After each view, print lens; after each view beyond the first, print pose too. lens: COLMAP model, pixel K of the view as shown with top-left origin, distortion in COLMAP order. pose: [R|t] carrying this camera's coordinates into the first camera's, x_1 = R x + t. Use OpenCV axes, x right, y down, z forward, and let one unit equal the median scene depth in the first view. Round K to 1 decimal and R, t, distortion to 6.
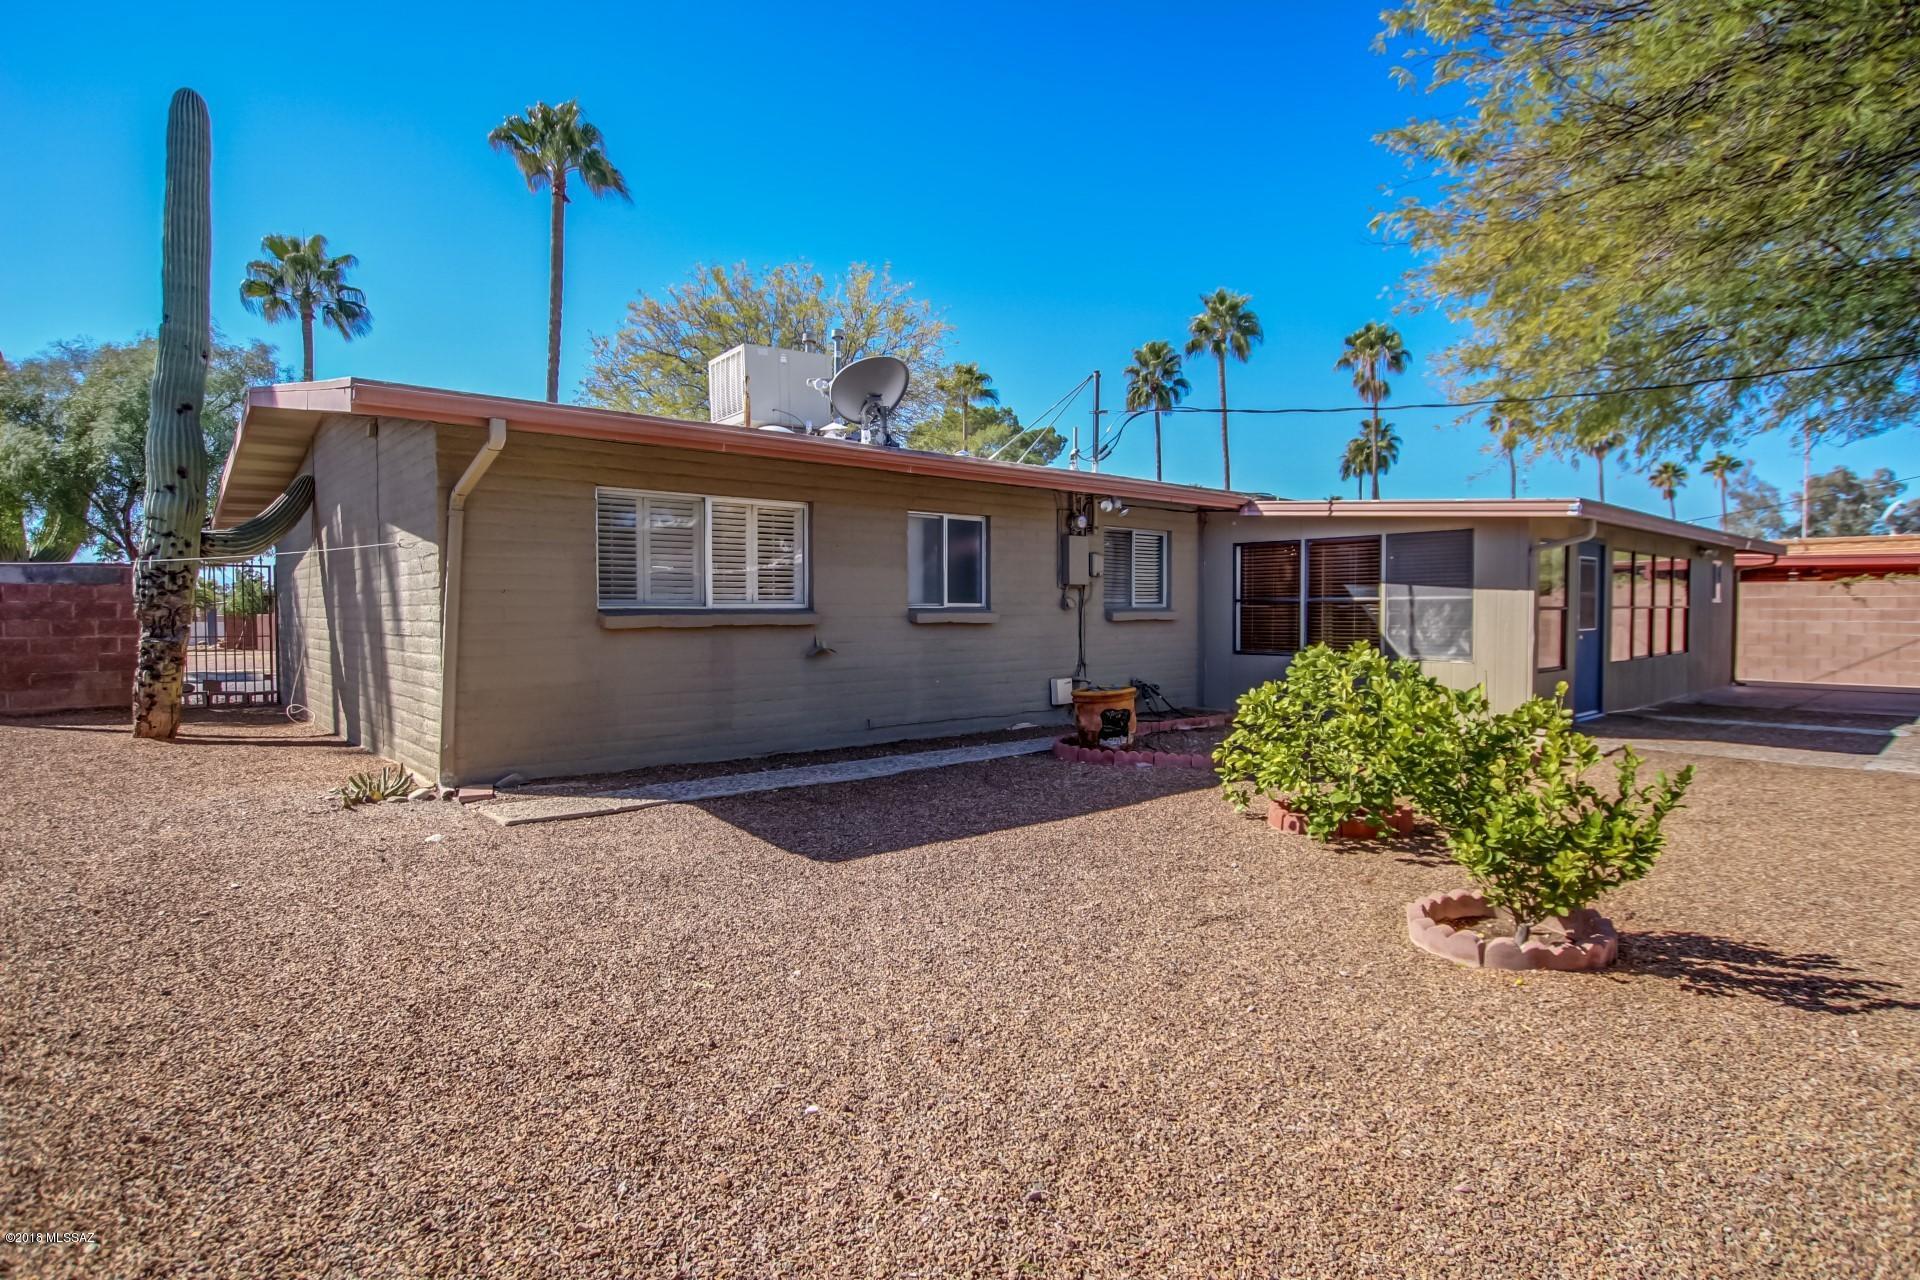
lens RADIAL K [[1011.4, 0, 955.9], [0, 1011.4, 630.5], [0, 0, 1]] dist [-0.020232, 0.001119]
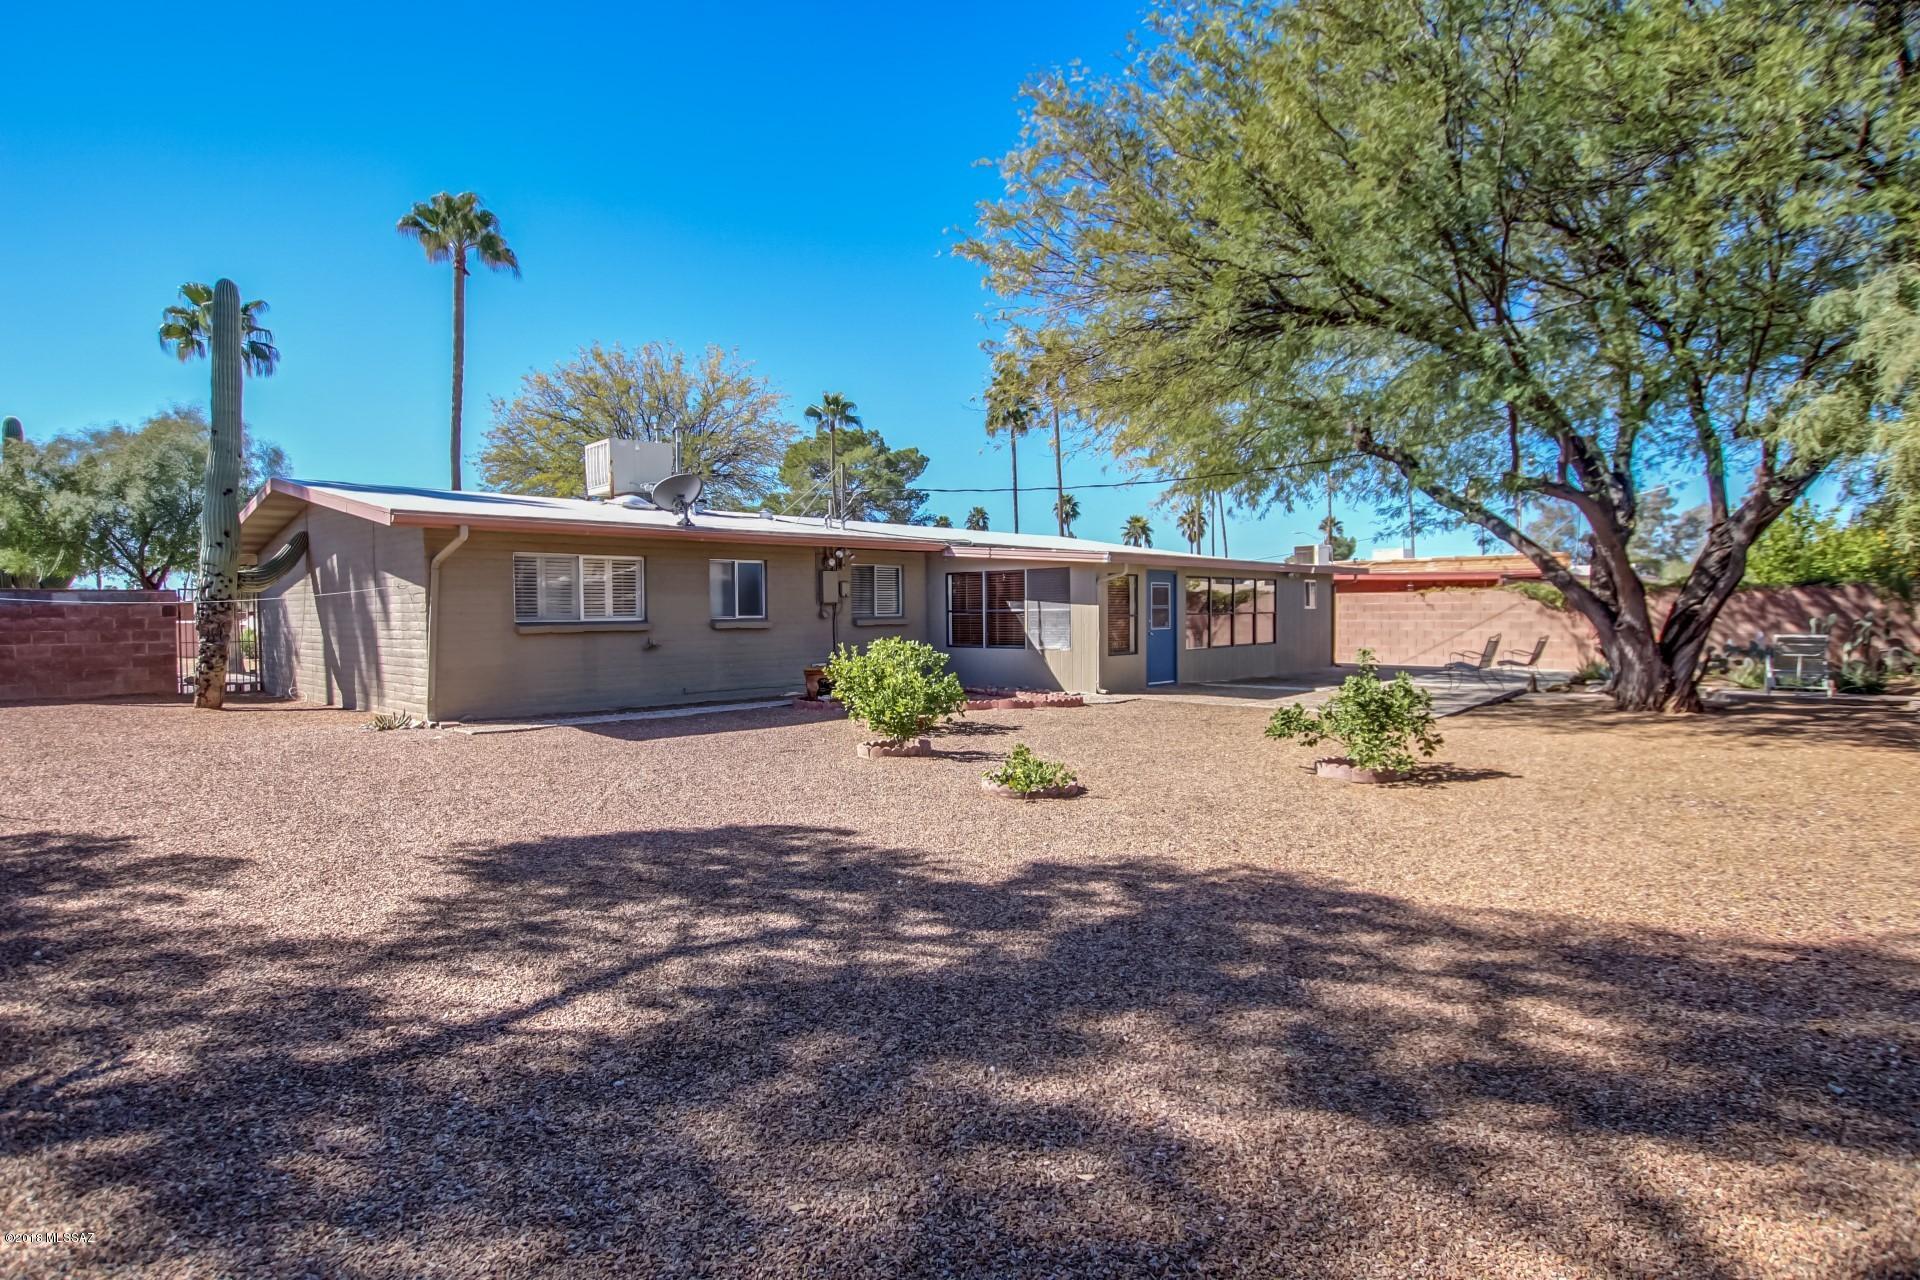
lens RADIAL K [[1011.4, 0, 955.9], [0, 1011.4, 630.5], [0, 0, 1]] dist [-0.020232, 0.001119]
pose [[0.995130, -0.008606, 0.098198, 0.159863], [0.008820, 0.999960, -0.001739, 0.001618], [-0.098179, 0.002596, 0.995165, -0.554949]]
